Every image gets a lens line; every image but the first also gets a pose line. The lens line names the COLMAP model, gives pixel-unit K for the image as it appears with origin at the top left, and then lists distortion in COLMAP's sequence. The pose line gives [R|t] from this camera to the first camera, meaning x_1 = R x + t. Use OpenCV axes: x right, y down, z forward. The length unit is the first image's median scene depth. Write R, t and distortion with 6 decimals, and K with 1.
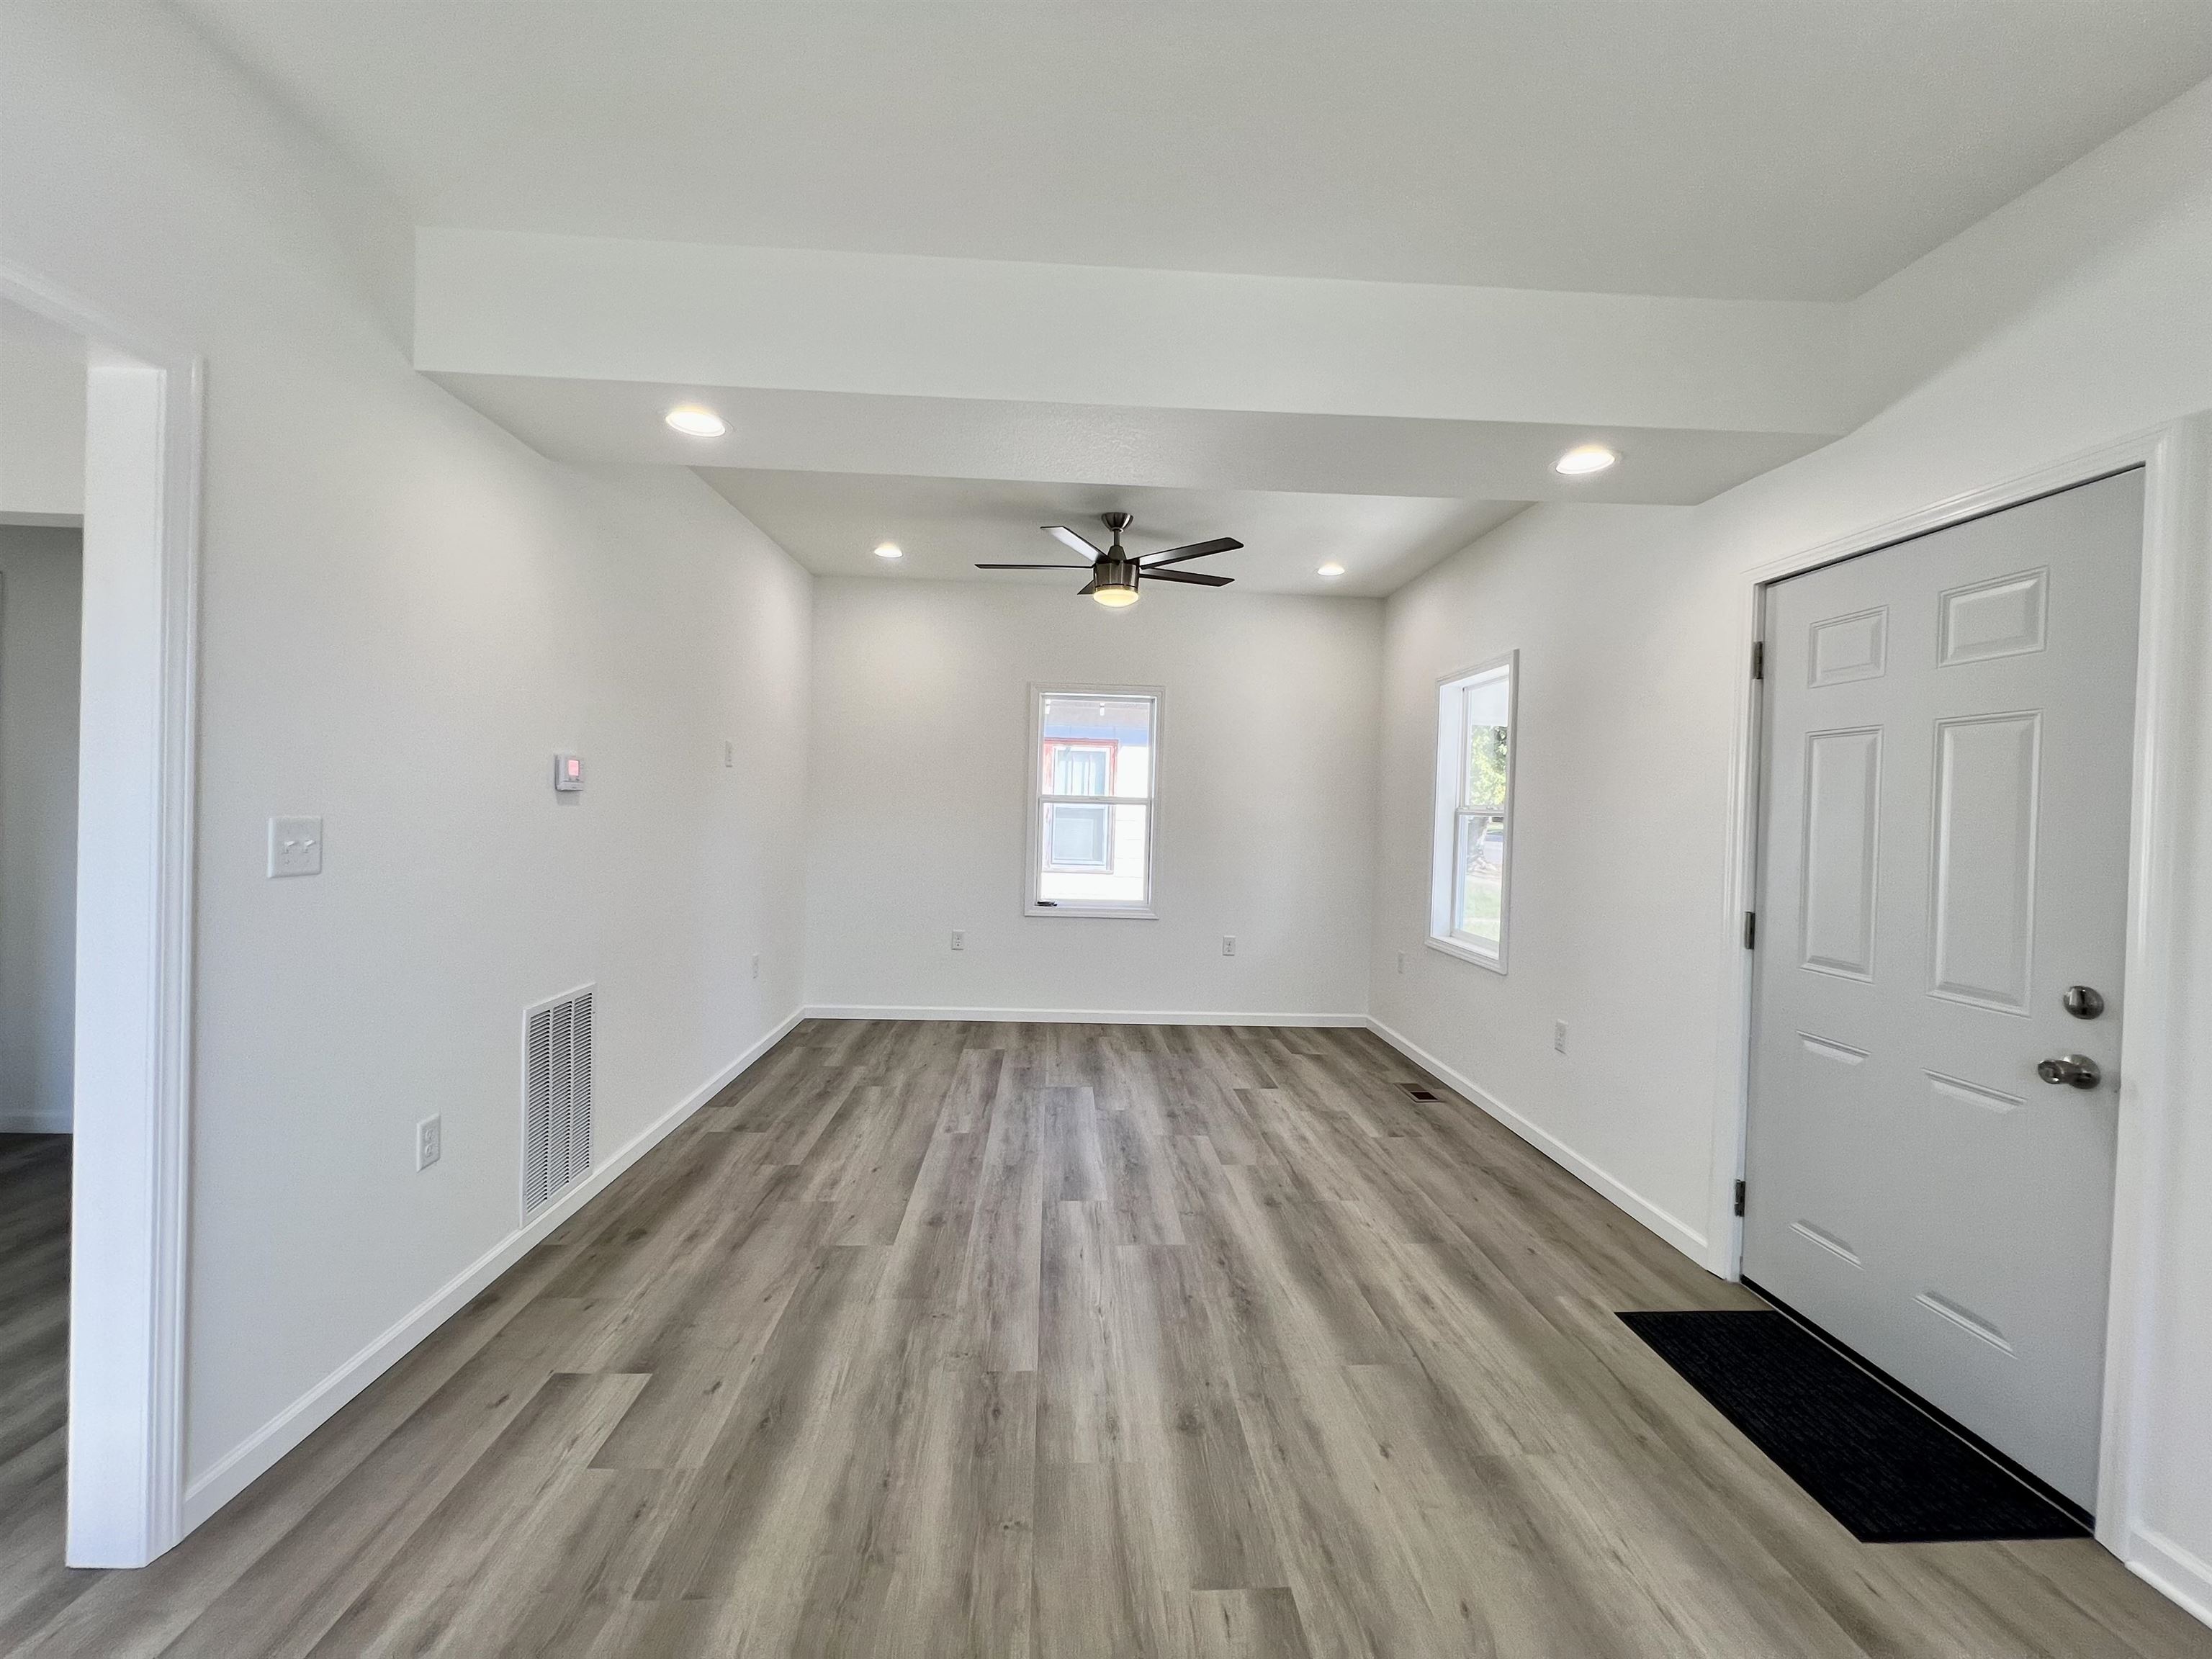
lens RADIAL K [[873.7, 0, 1110.2], [0, 873.7, 820.1], [0, 0, 1]] dist [0.000836, 0.000308]
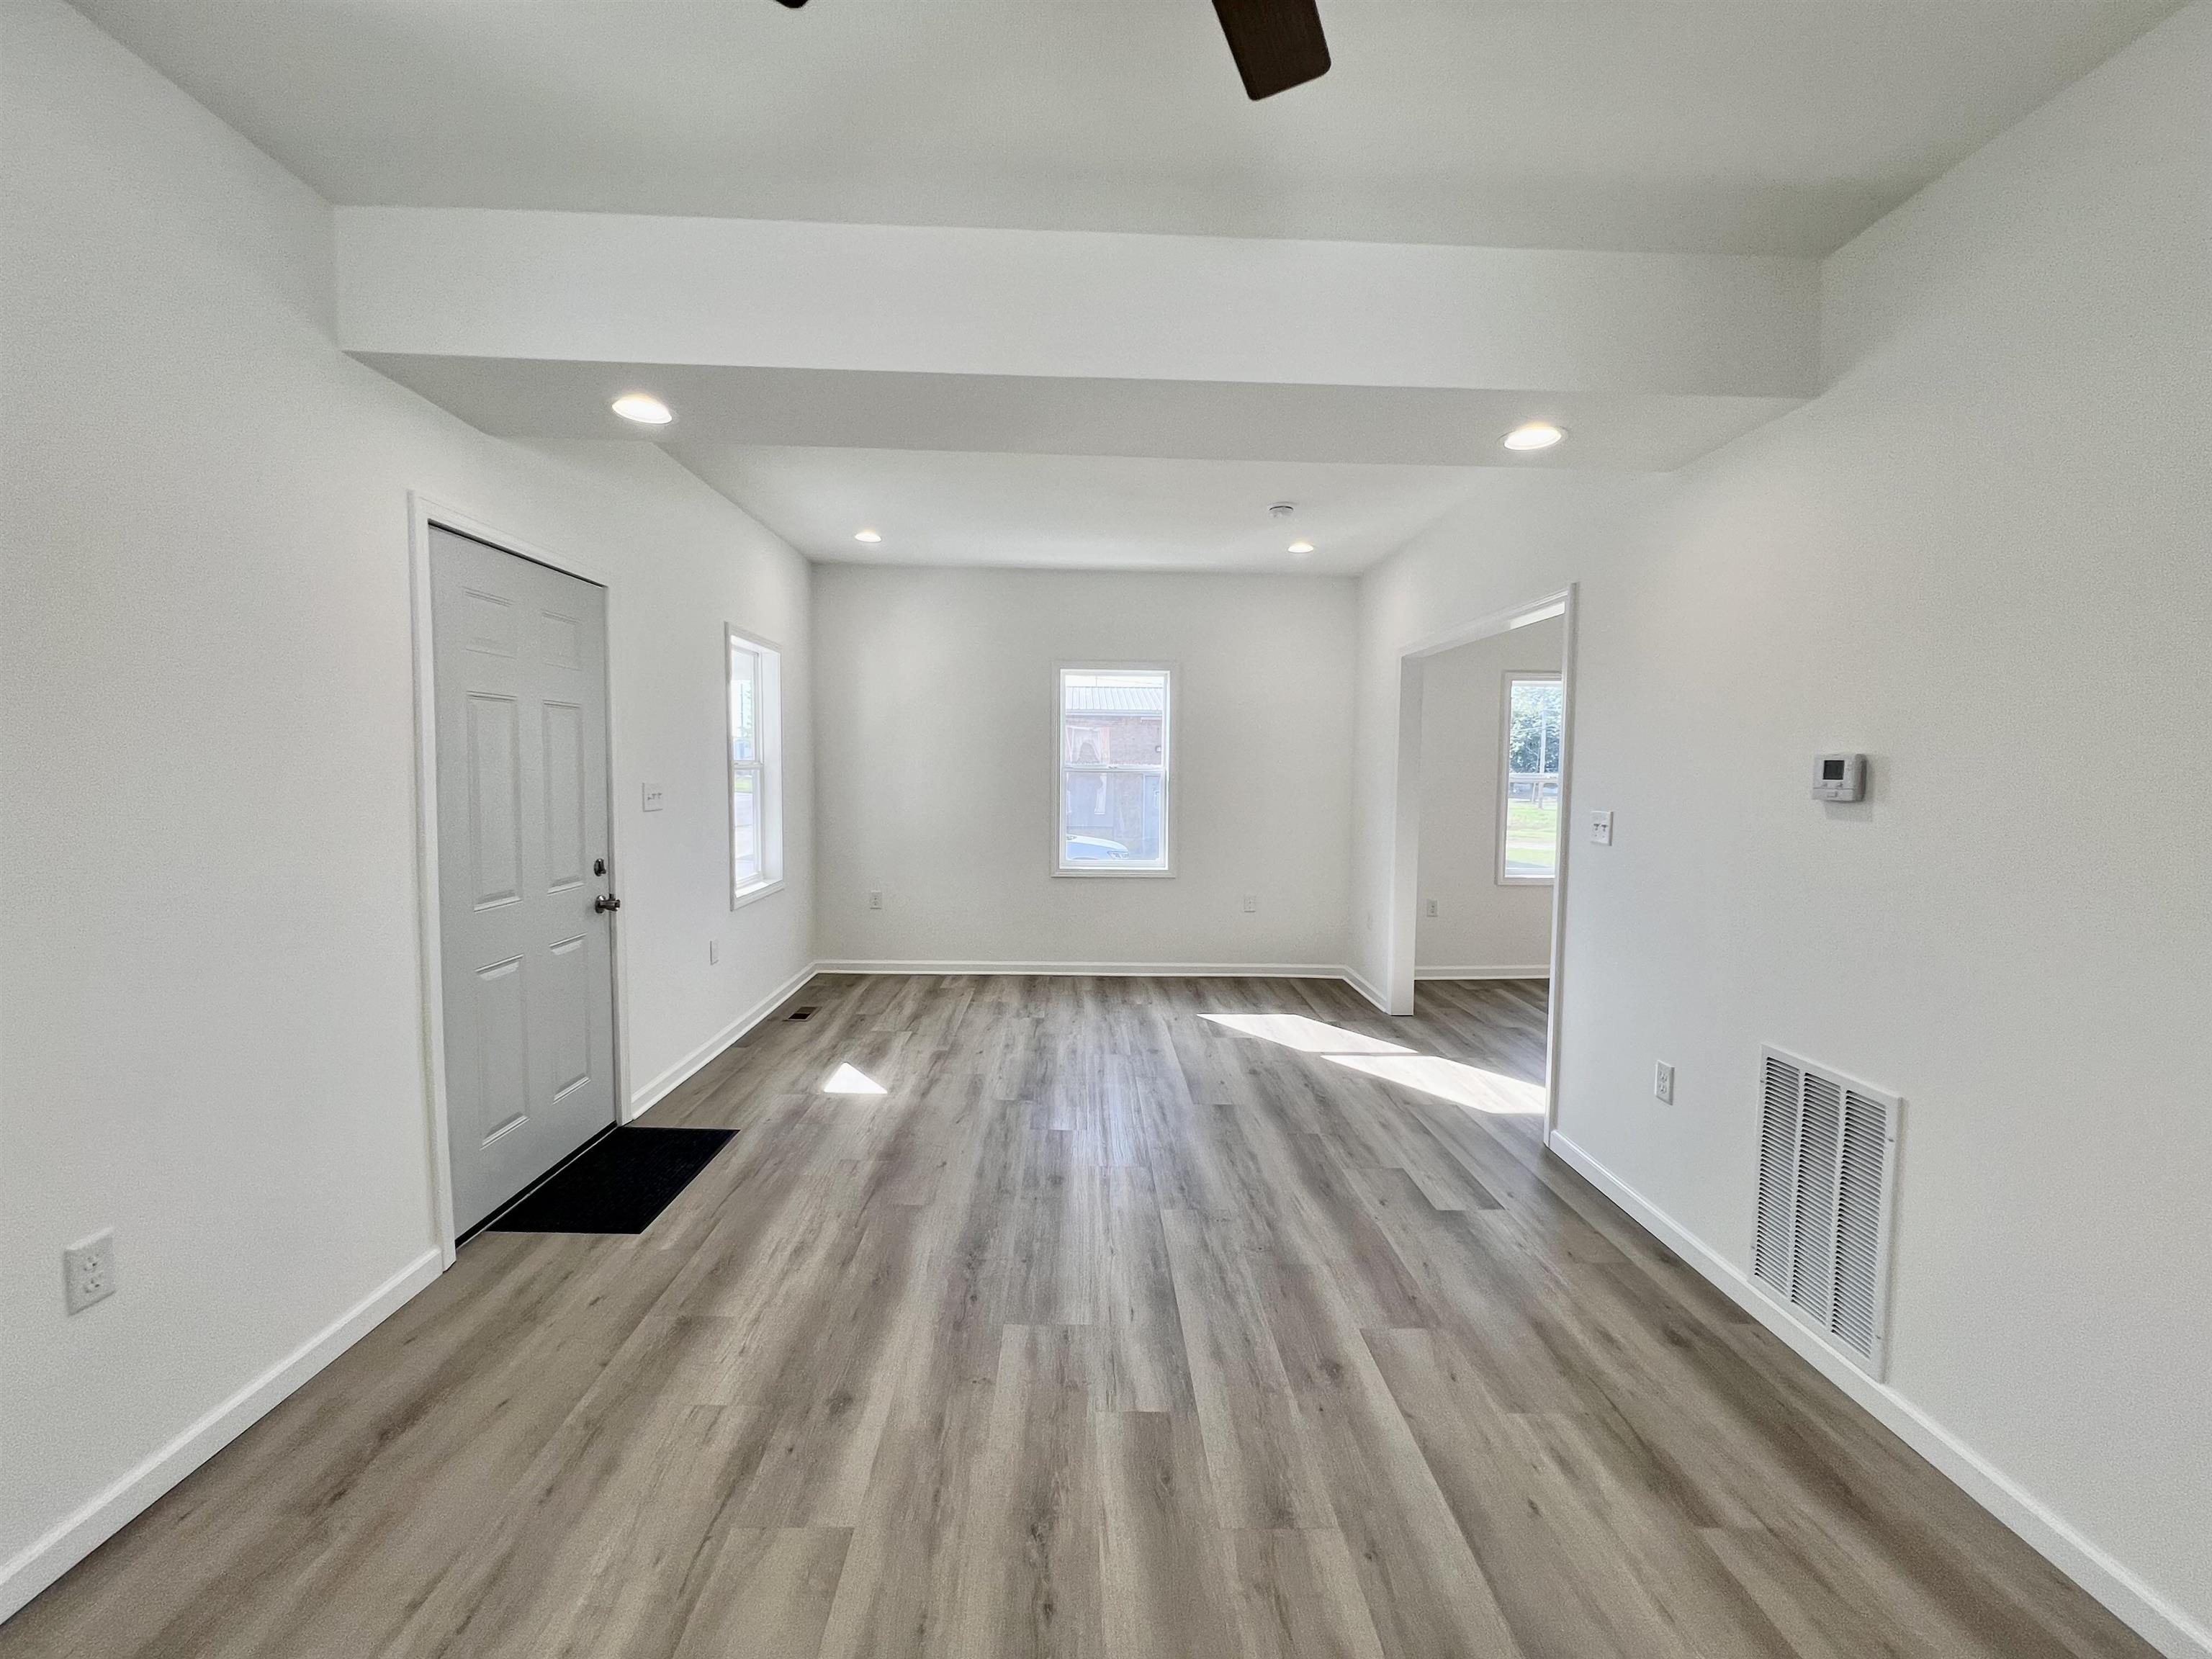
lens RADIAL K [[873.7, 0, 1110.2], [0, 873.7, 820.1], [0, 0, 1]] dist [0.000836, 0.000308]
pose [[-0.998807, -0.042045, 0.024842, -0.012582], [-0.040006, 0.996188, 0.077521, -0.052444], [-0.028006, 0.076435, -0.996681, 1.839576]]
